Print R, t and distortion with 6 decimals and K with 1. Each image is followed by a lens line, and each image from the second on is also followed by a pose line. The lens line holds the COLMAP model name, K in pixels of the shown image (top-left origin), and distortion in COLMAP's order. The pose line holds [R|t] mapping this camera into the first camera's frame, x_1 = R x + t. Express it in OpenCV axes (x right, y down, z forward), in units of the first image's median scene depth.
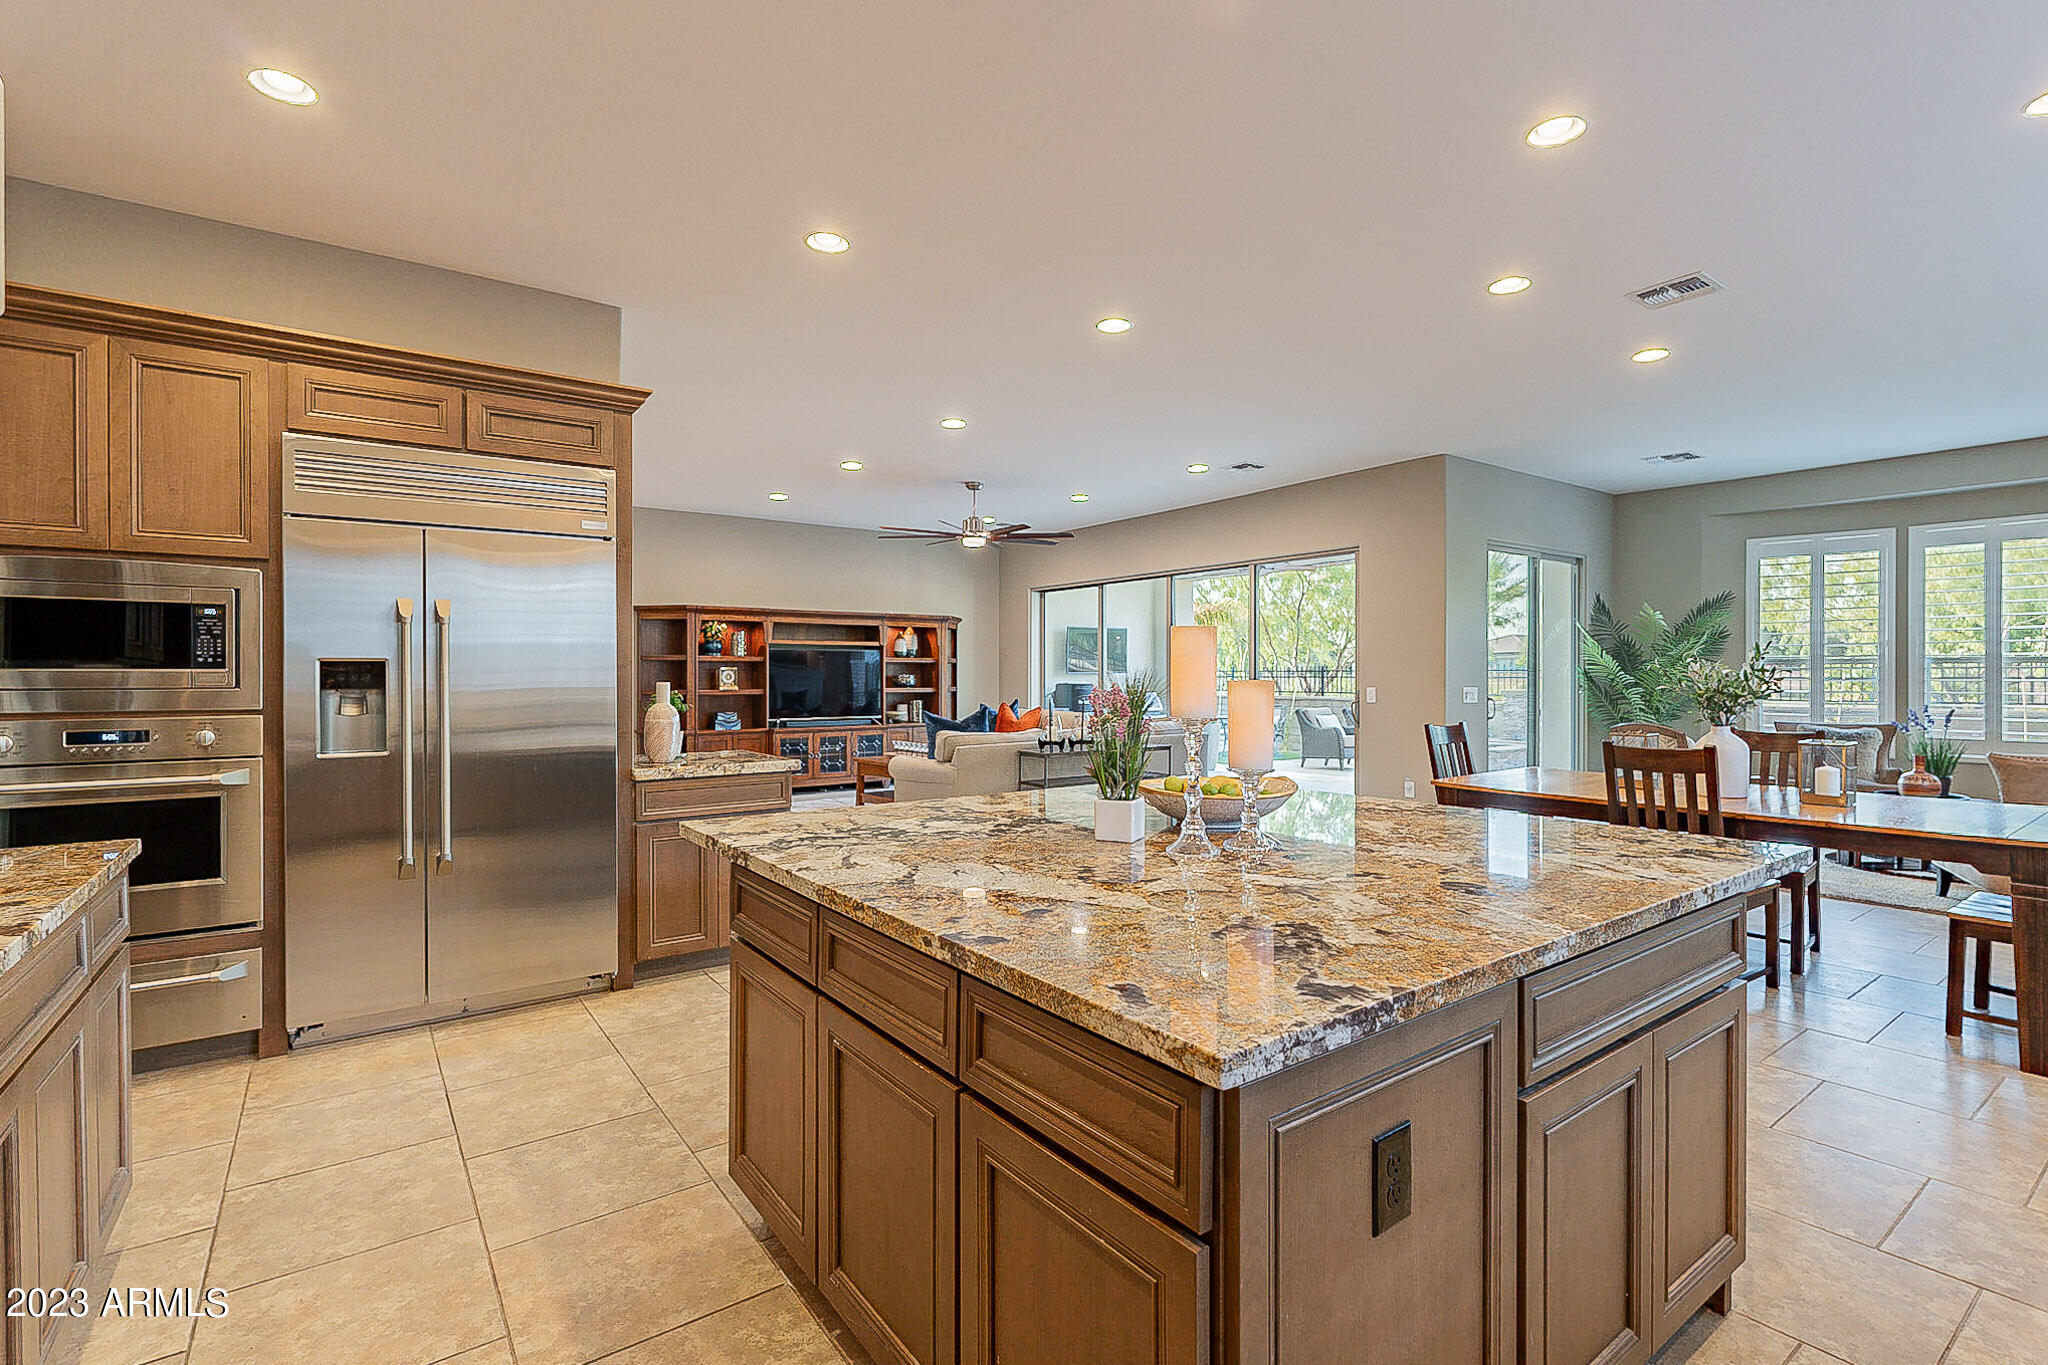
lens RADIAL K [[955.0, 0, 1022.3], [0, 955.0, 679.2], [0, 0, 1]] dist [-0.002193, -0.000482]
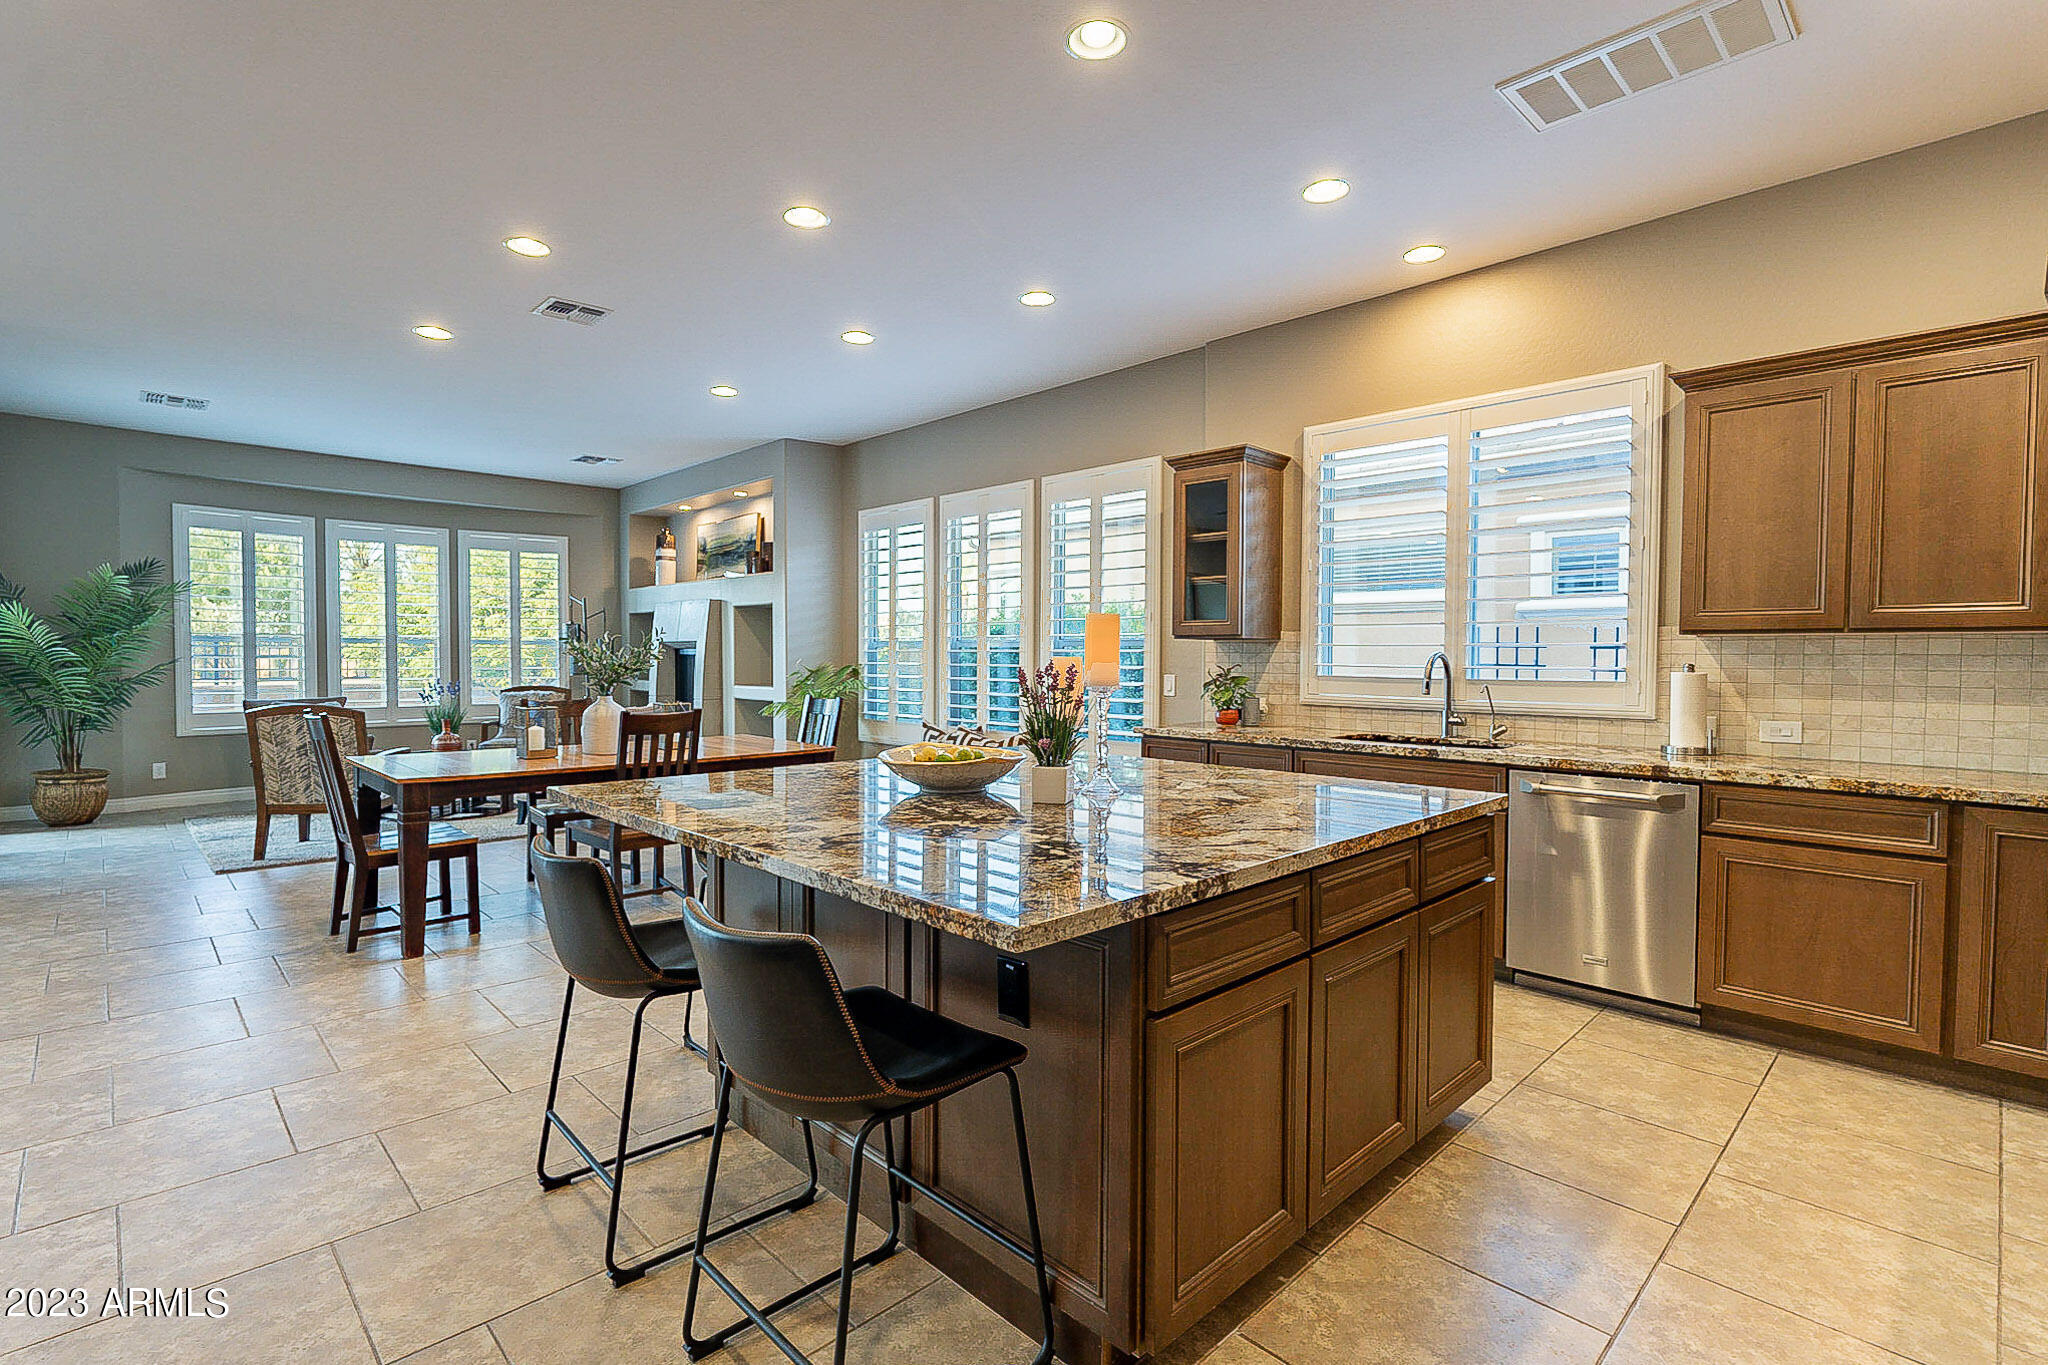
lens RADIAL K [[955.0, 0, 1022.3], [0, 955.0, 679.2], [0, 0, 1]] dist [-0.002193, -0.000482]
pose [[-0.136369, -0.023519, 0.990379, -0.289620], [0.000339, 0.999717, 0.023787, 0.000380], [-0.990658, 0.003580, -0.136323, 0.351838]]
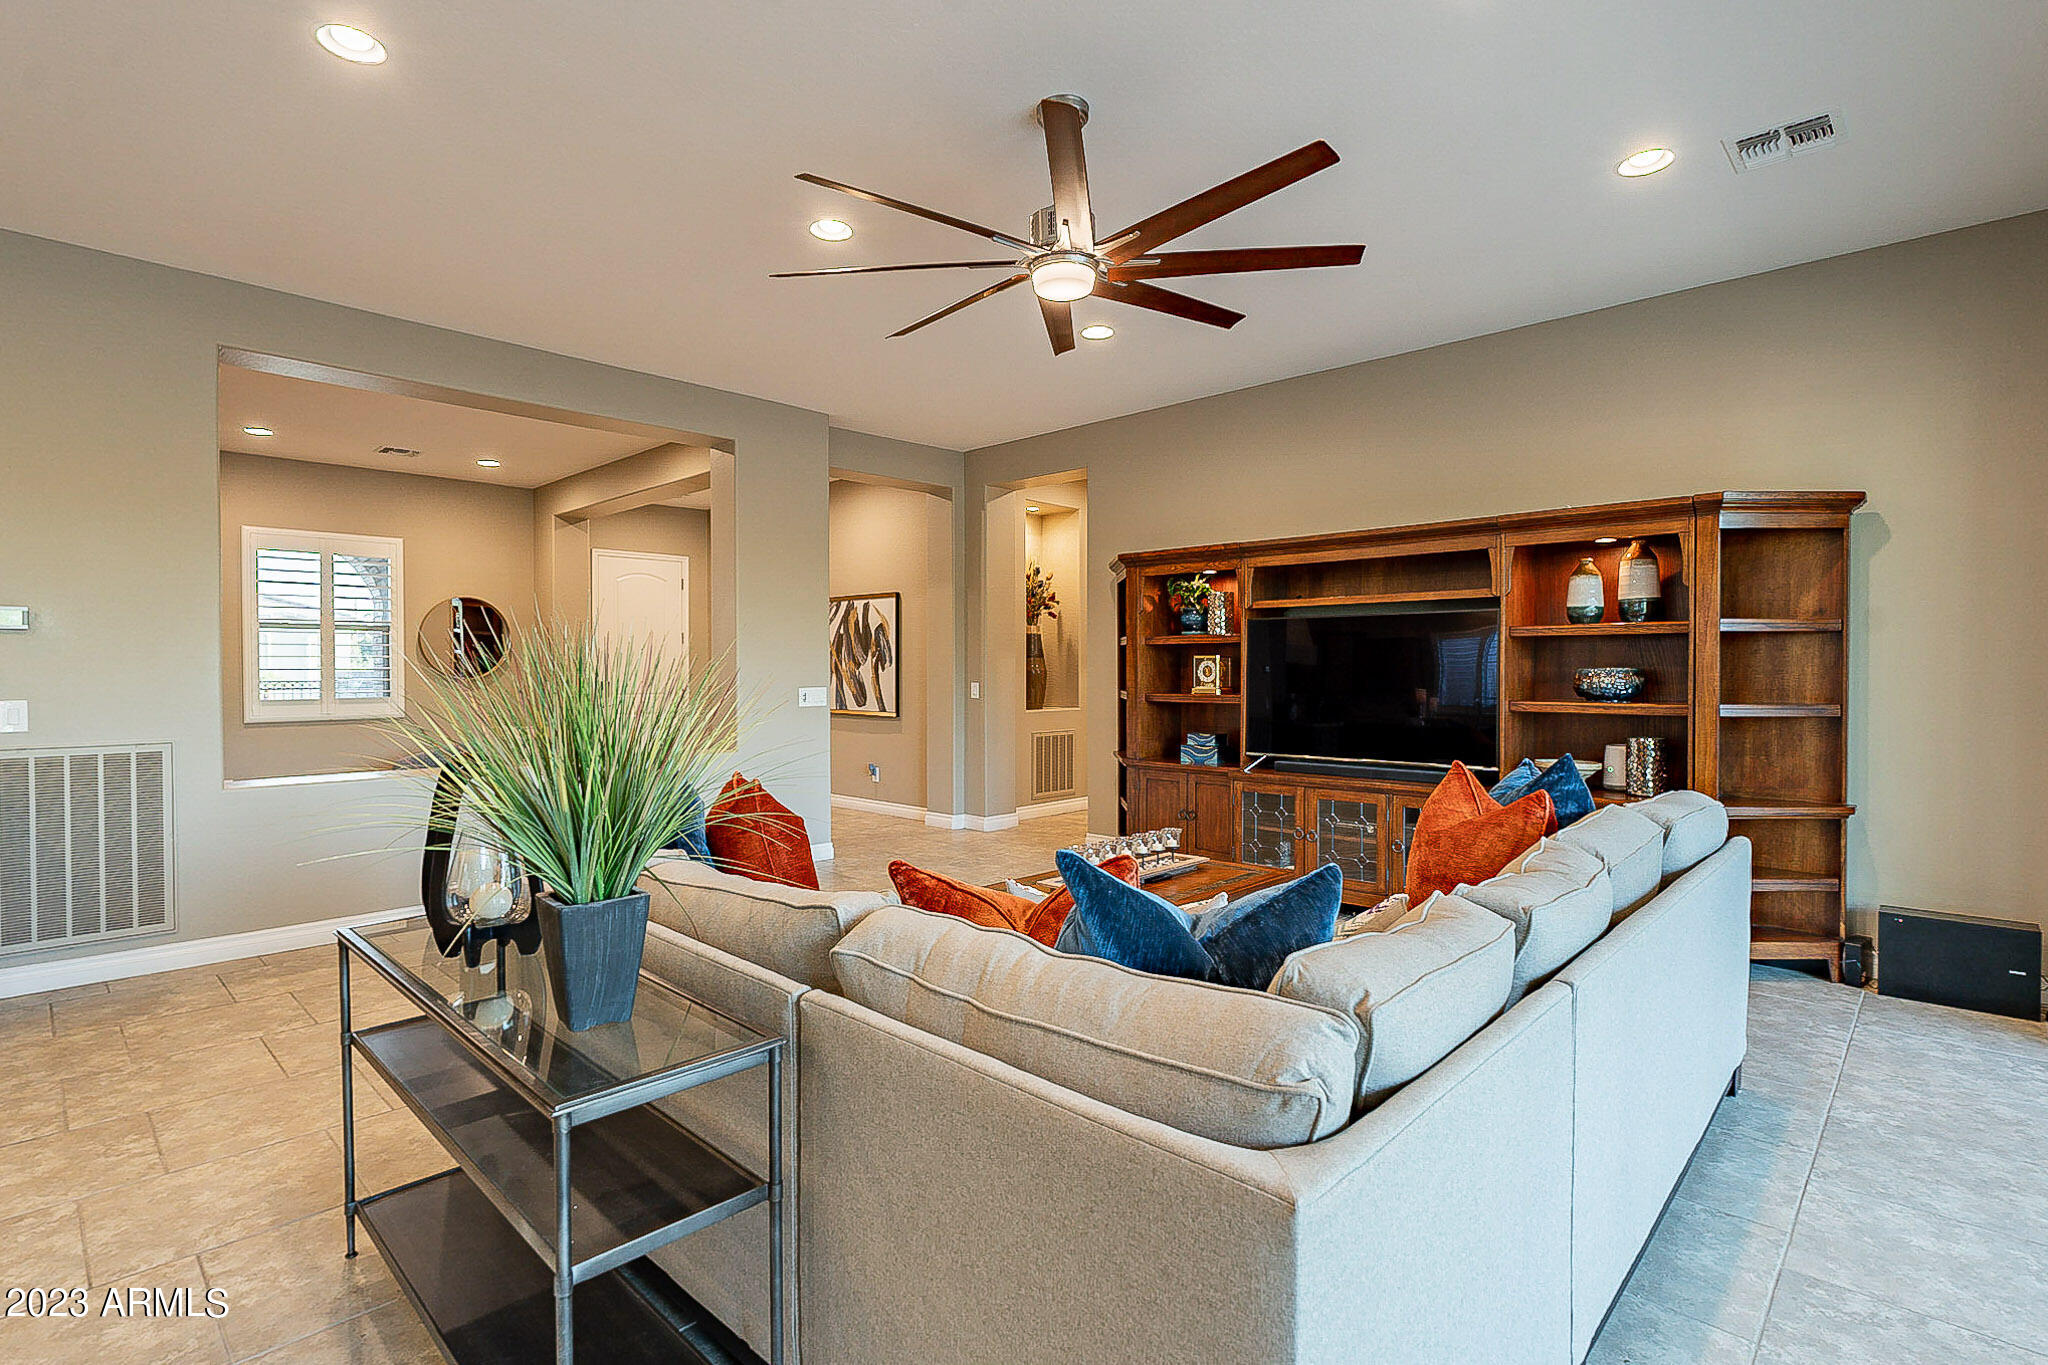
lens RADIAL K [[977.3, 0, 1023.9], [0, 977.3, 678.3], [0, 0, 1]] dist [-0.000226, -0.001276]
pose [[0.168777, 0.010533, -0.985598, 0.330349], [-0.002448, 0.999944, 0.010267, -0.005517], [0.985651, 0.000680, 0.168793, 1.035001]]
